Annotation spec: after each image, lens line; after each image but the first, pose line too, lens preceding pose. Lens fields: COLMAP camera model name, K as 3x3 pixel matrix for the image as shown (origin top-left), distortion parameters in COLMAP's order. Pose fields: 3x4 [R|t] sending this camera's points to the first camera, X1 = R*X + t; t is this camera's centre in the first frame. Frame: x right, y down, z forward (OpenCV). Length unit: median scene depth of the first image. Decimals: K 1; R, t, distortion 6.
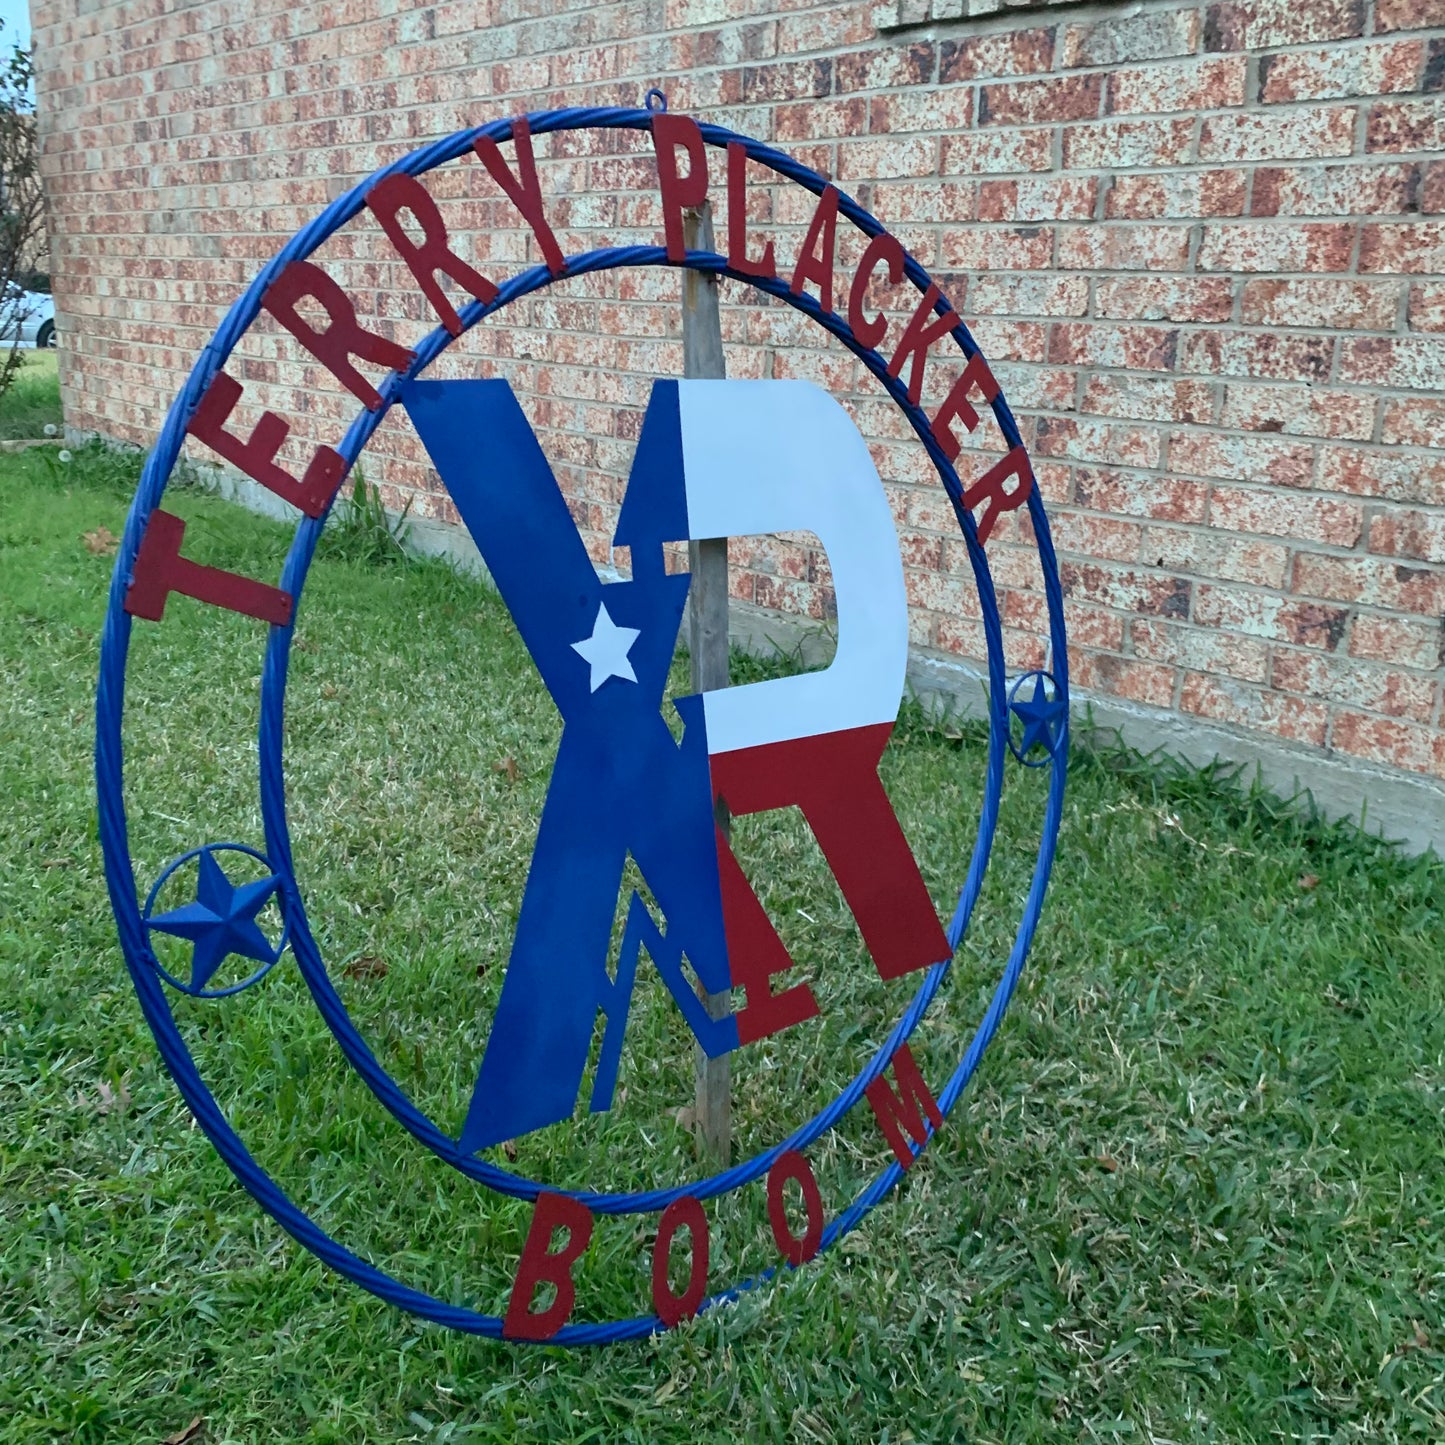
lens RADIAL K [[1494.7, 0, 727.8], [0, 1494.7, 718.1], [0, 0, 1]] dist [-0.000565, -0.002570]
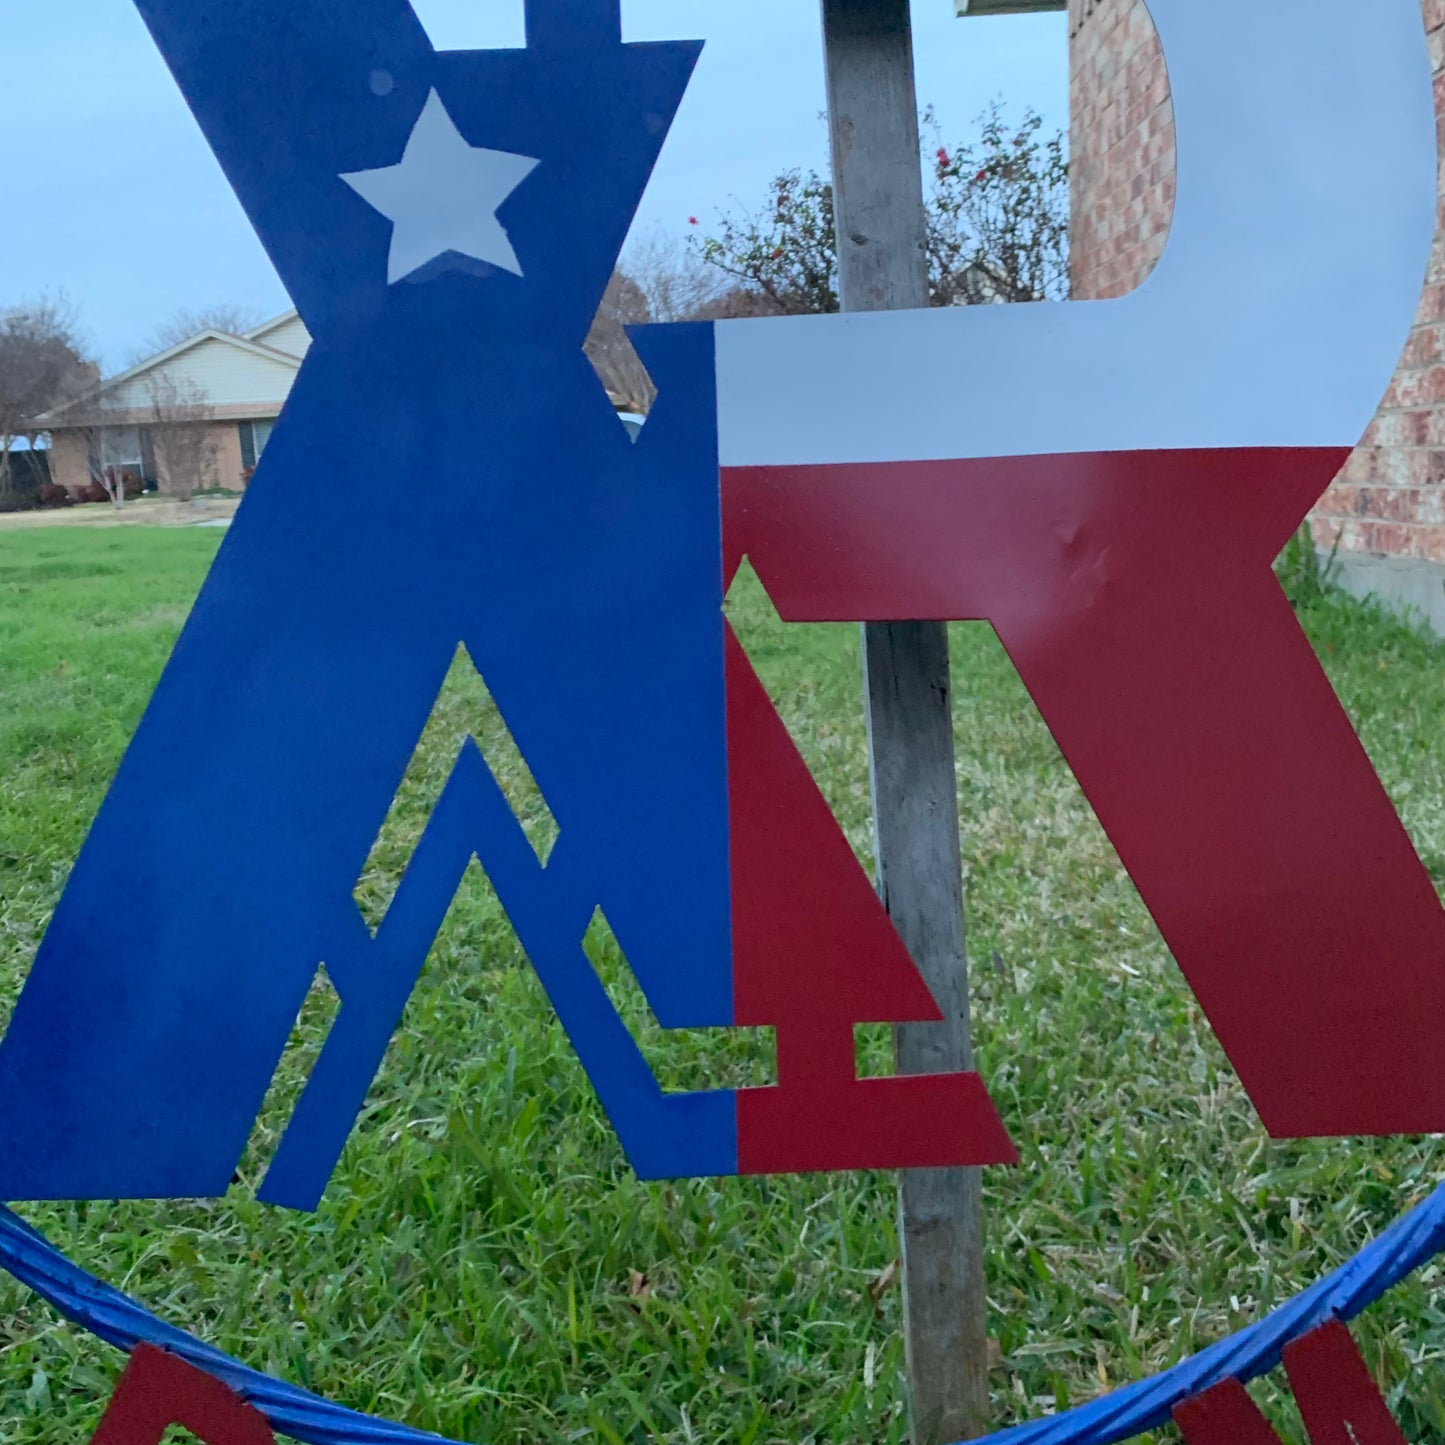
lens RADIAL K [[1486.5, 0, 737.6], [0, 1486.5, 739.9], [0, 0, 1]] dist [0.002878, 0.008691]
pose [[0.741442, 0.047332, -0.669346, 0.291470], [-0.107686, 0.992973, -0.049067, 0.129085], [0.662320, 0.108460, 0.741329, 0.713695]]
